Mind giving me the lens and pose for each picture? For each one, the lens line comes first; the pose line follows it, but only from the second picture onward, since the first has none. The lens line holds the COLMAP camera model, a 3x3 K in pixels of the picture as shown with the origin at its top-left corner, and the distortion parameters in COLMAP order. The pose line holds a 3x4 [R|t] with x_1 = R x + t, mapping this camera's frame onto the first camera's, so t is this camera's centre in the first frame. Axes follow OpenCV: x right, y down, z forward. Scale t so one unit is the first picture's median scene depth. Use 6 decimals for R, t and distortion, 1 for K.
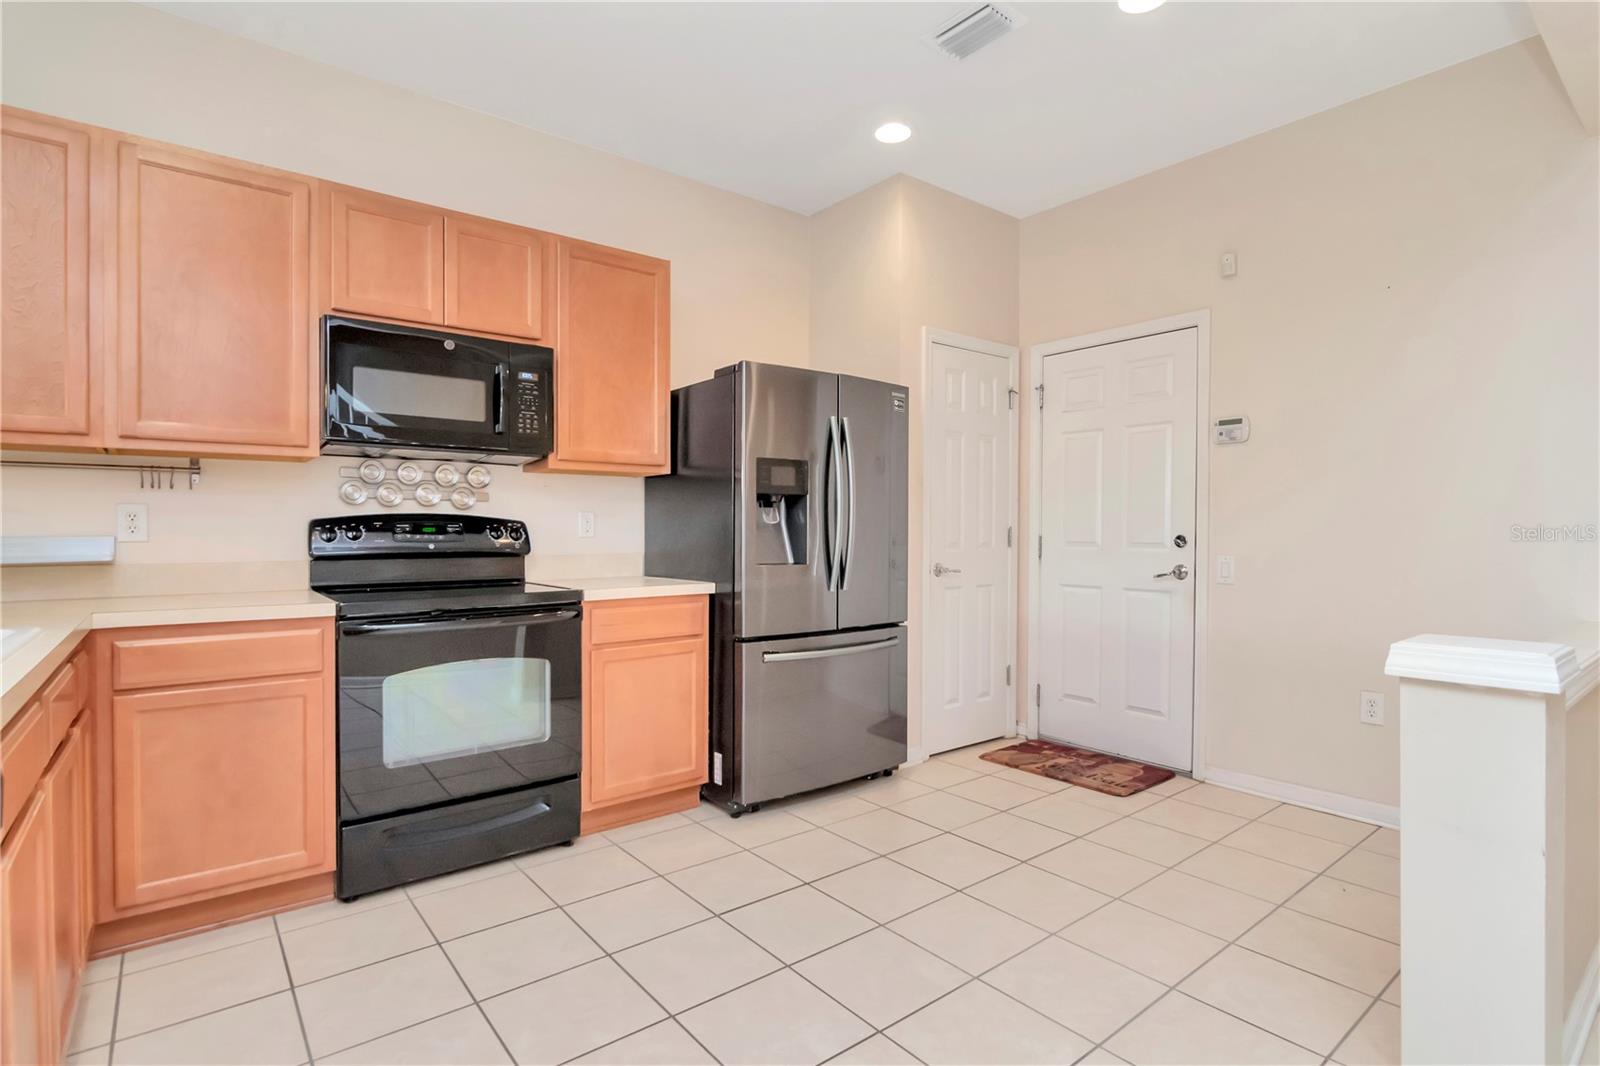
lens RADIAL K [[780.9, 0, 792.1], [0, 780.9, 567.1], [0, 0, 1]] dist [-0.016245, -0.000463]
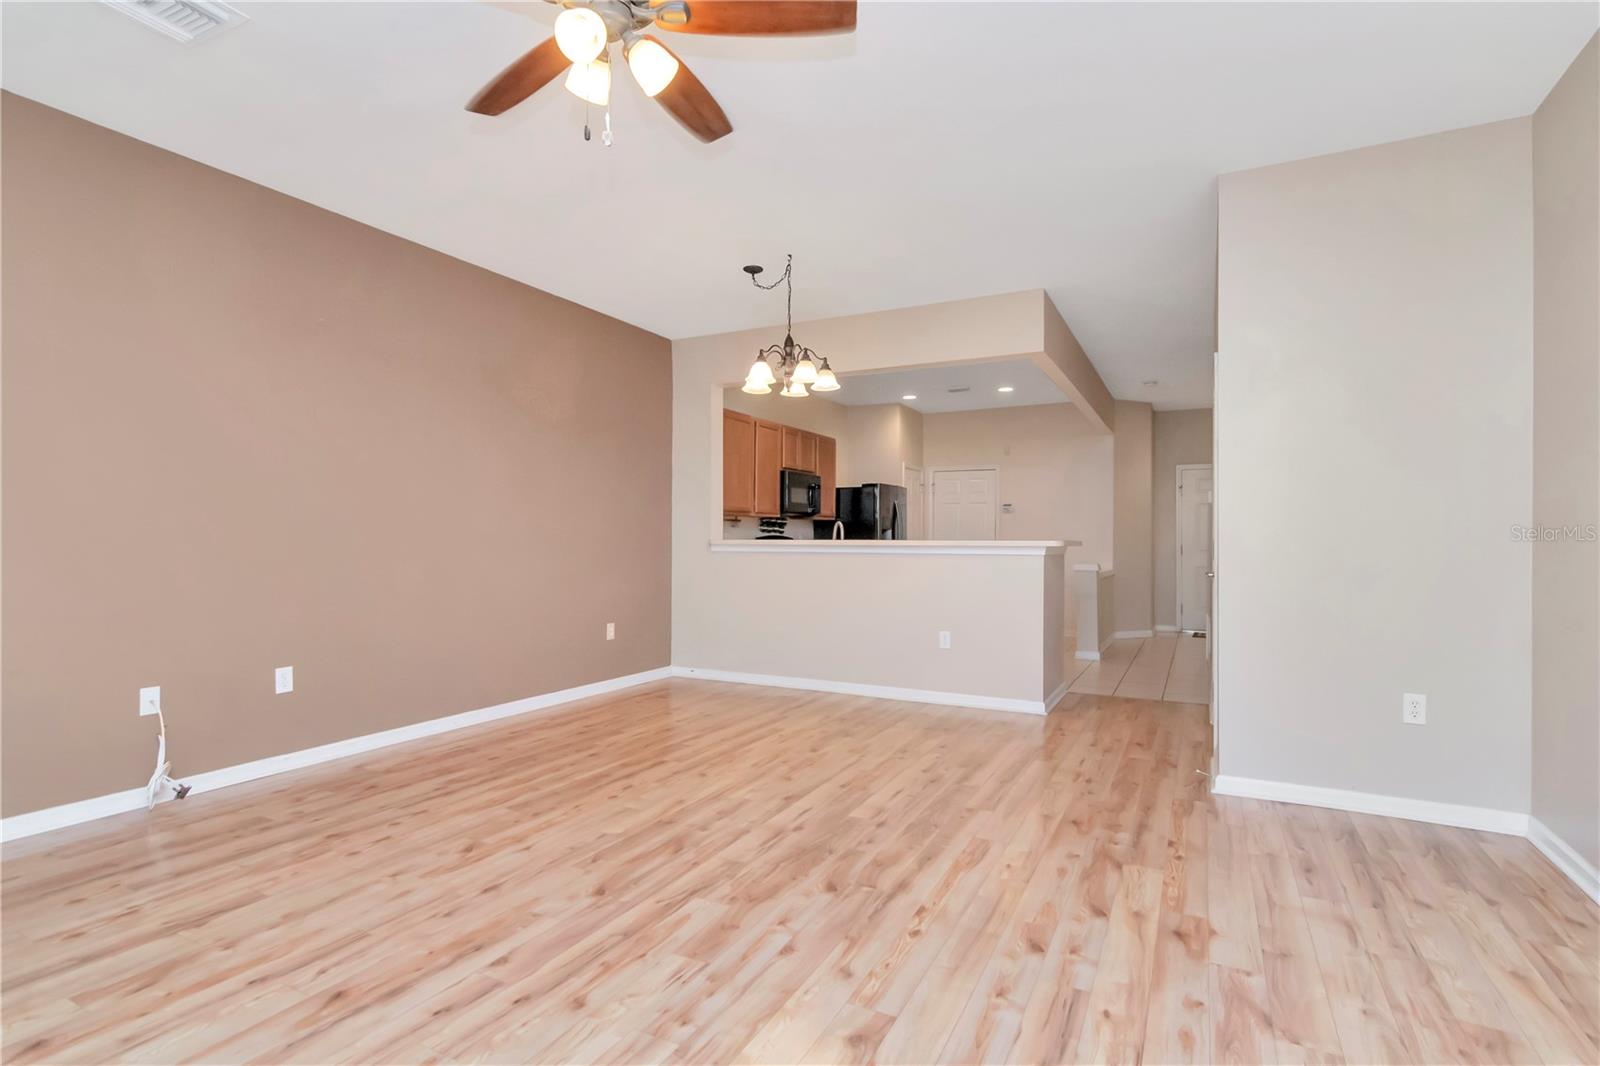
lens RADIAL K [[780.6, 0, 802.1], [0, 780.6, 534.9], [0, 0, 1]] dist [-0.000812, 0.000029]
pose [[0.908091, 0.007543, 0.418706, -1.267537], [0.014874, 0.998626, -0.050249, 0.054597], [-0.418509, 0.051858, 0.906731, -1.232273]]
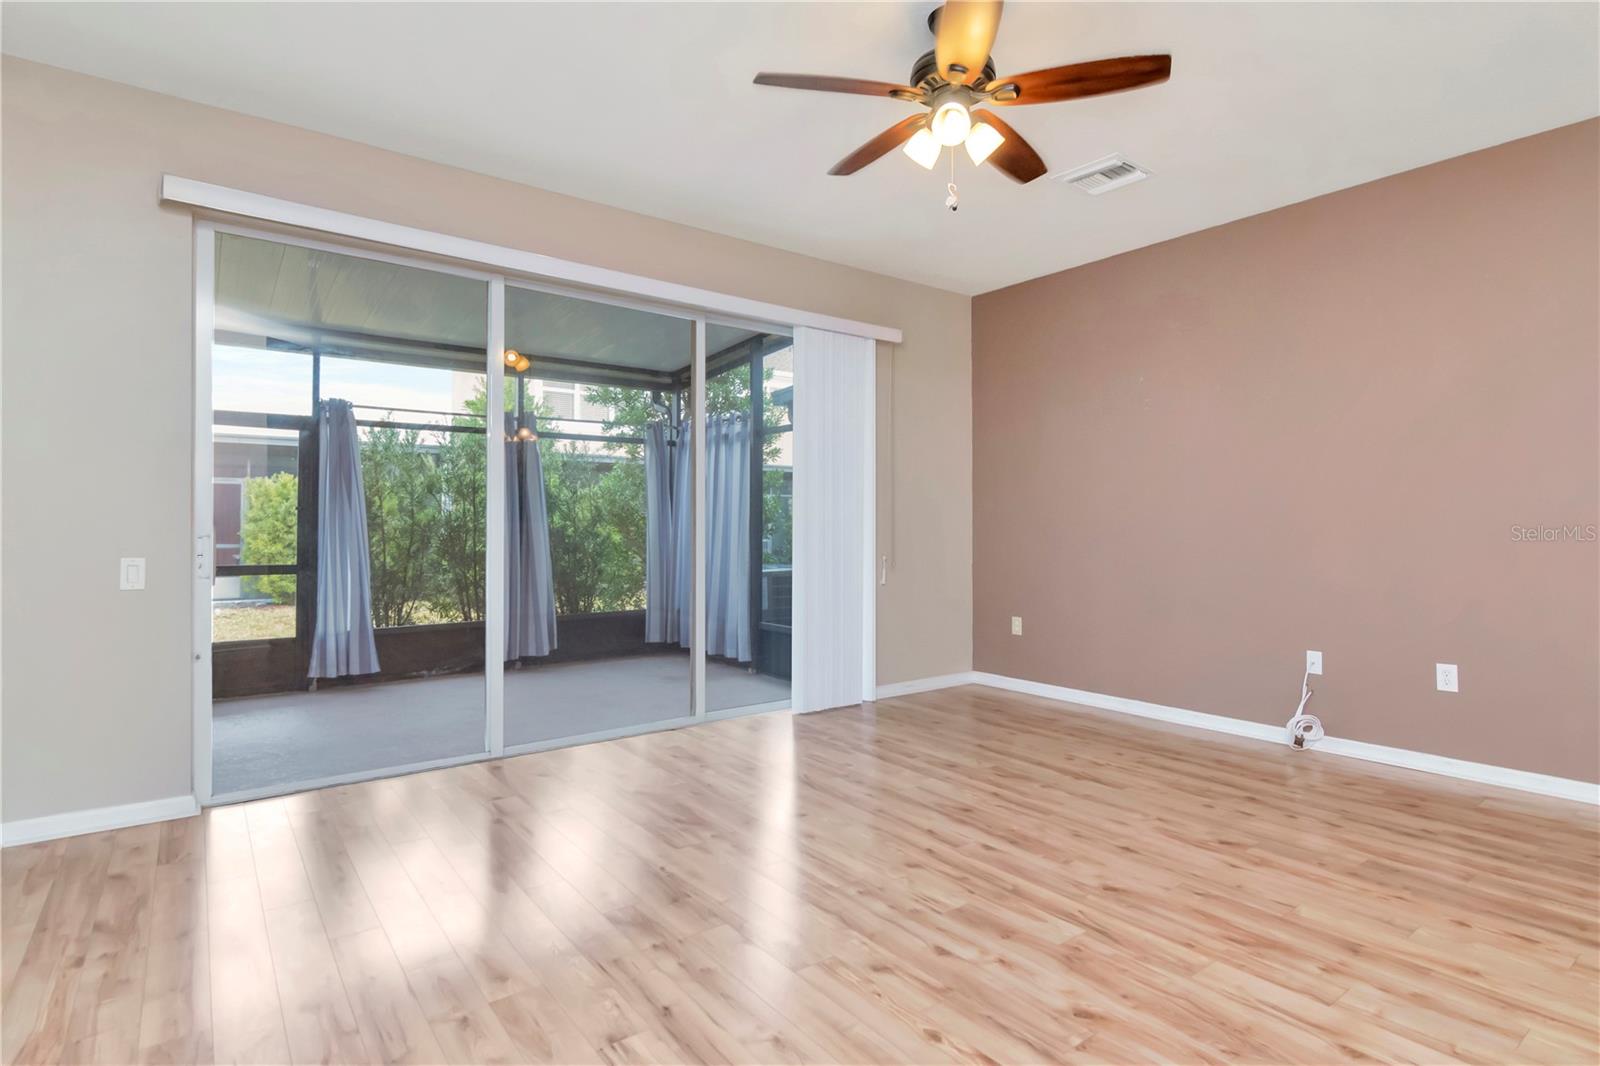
lens RADIAL K [[814.8, 0, 805.1], [0, 814.8, 475.8], [0, 0, 1]] dist [-0.004787, -0.001555]
pose [[-0.014505, -0.062303, -0.997952, -0.393443], [-0.047442, 0.996976, -0.061553, 0.034034], [0.998769, 0.046452, -0.017417, -0.769971]]
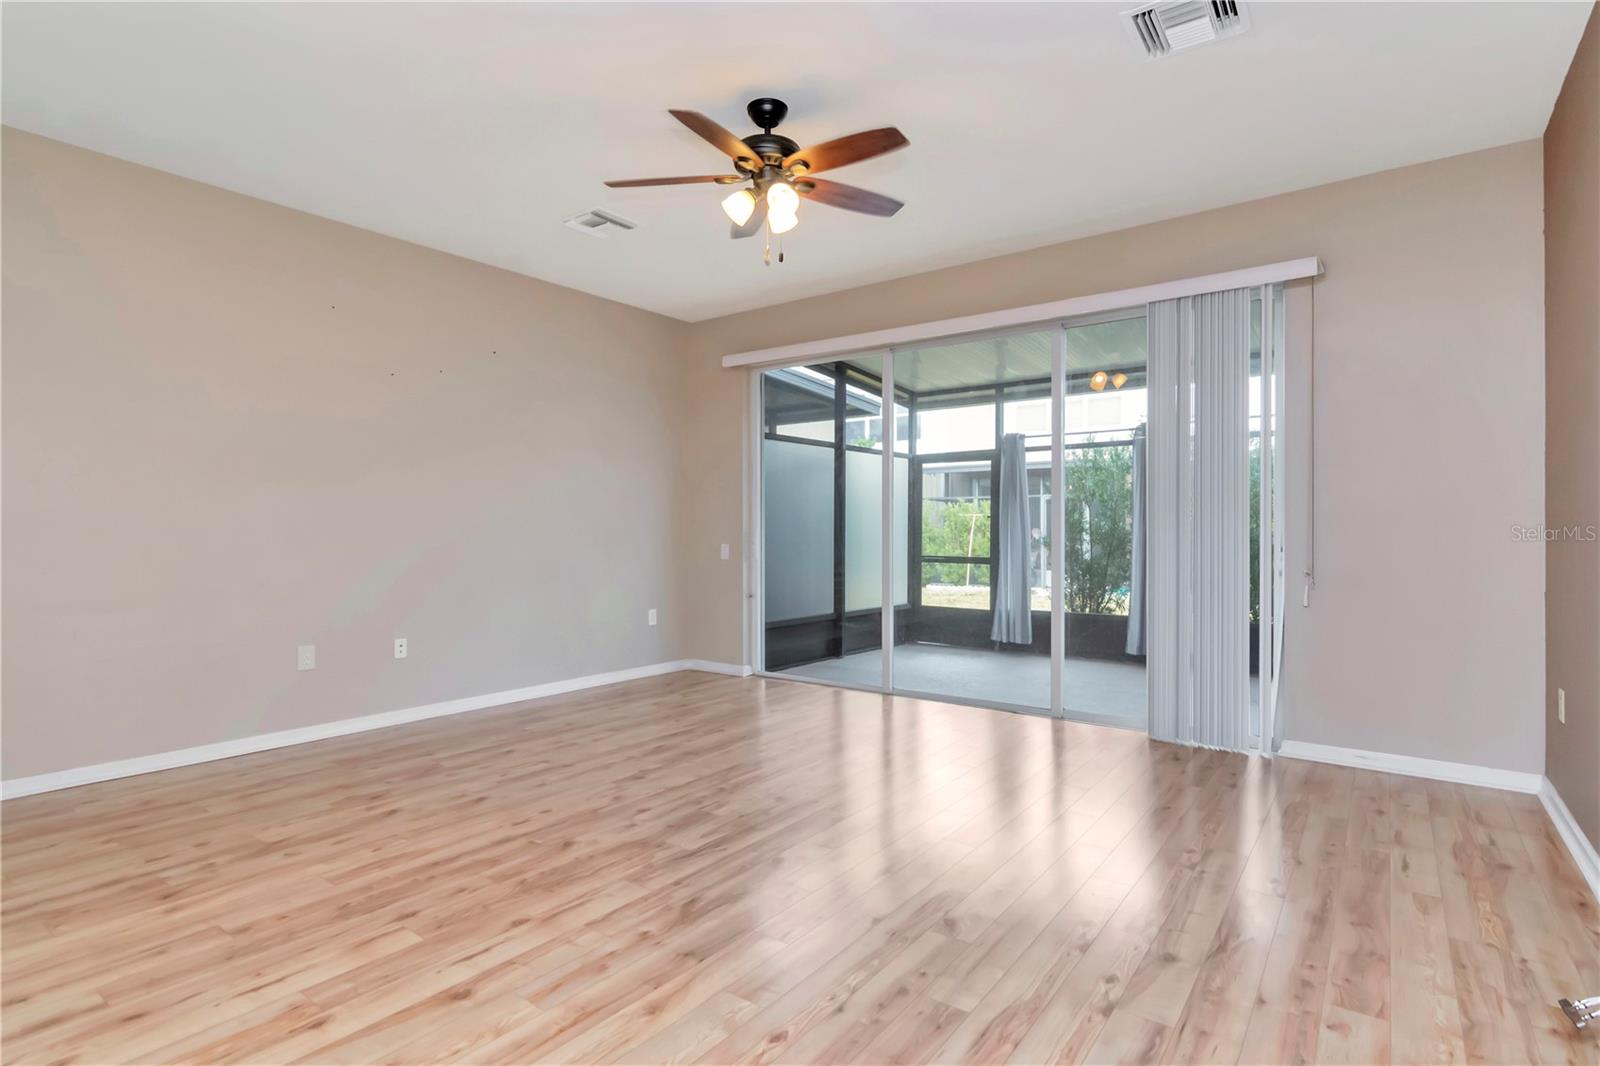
lens RADIAL K [[801.7, 0, 807.6], [0, 801.7, 529.0], [0, 0, 1]] dist [0.002868, -0.000347]
pose [[-0.961687, -0.005473, -0.274096, -0.951912], [-0.018061, 0.998894, 0.043423, -0.009697], [0.273555, 0.046710, -0.960722, 0.231054]]
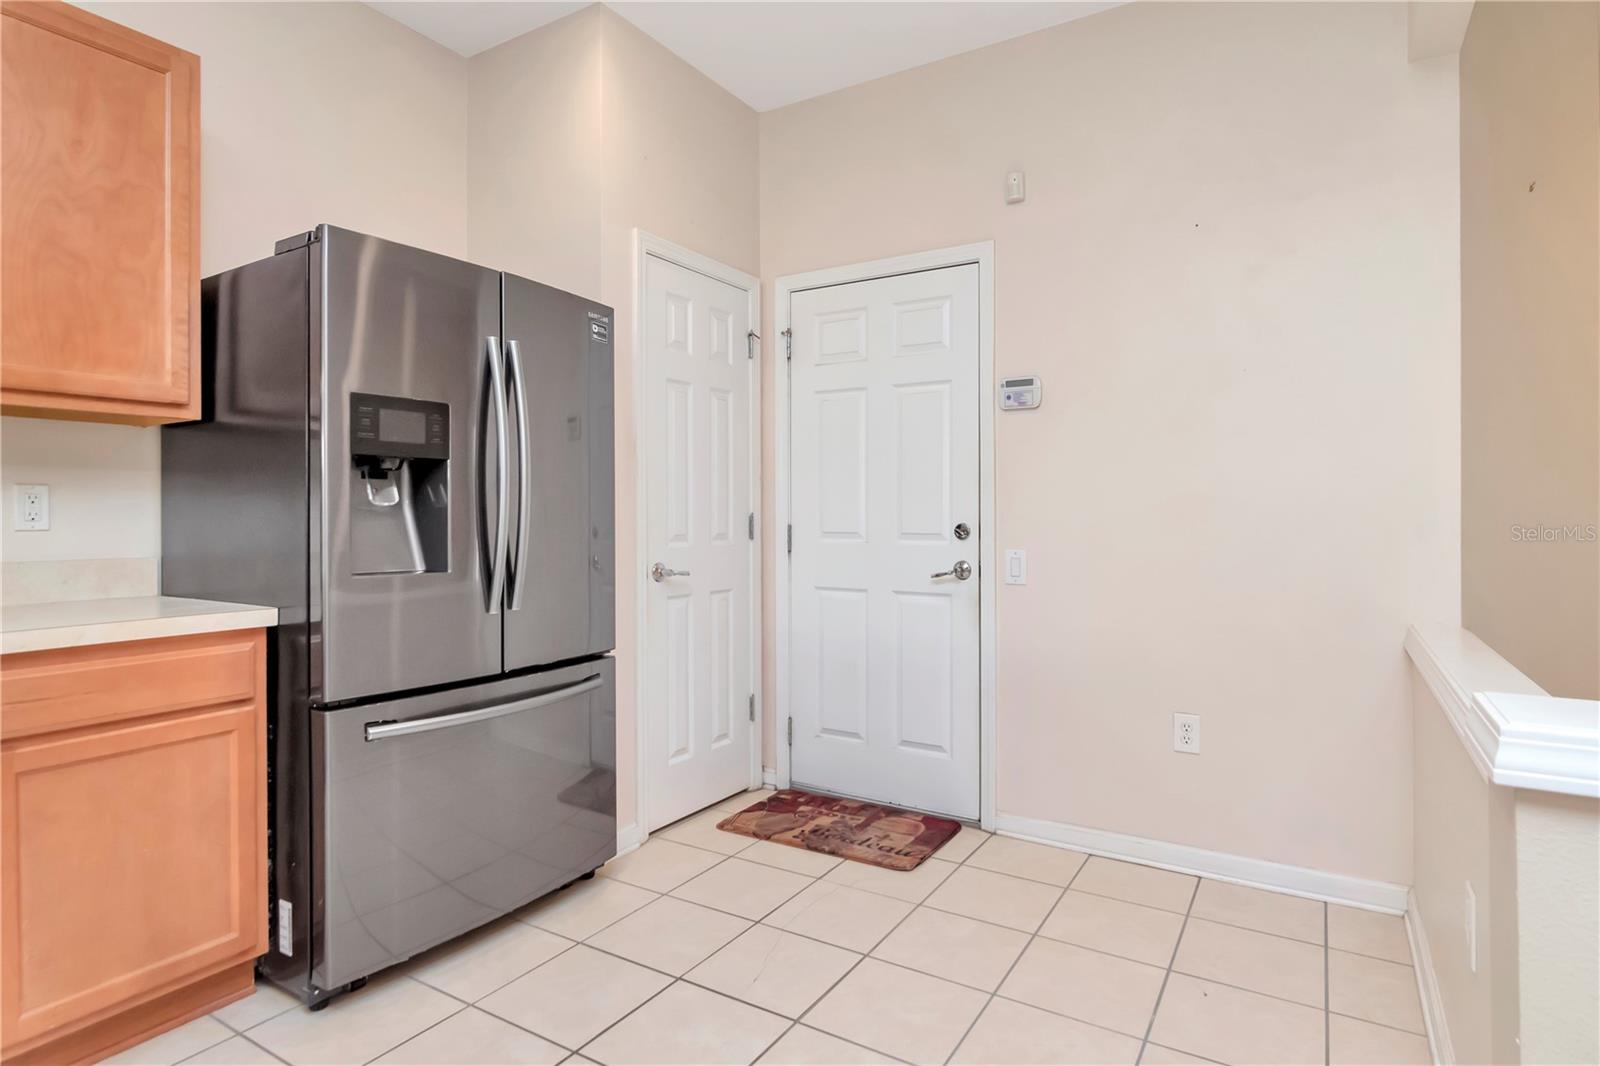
lens RADIAL K [[847.1, 0, 800.0], [0, 847.1, 533.0], [0, 0, 1]] dist [-0.003773, -0.001247]
pose [[0.937401, -0.005609, 0.348207, 0.042338], [0.015370, 0.999562, -0.025275, -0.012016], [-0.347912, 0.029045, 0.937077, 0.247687]]
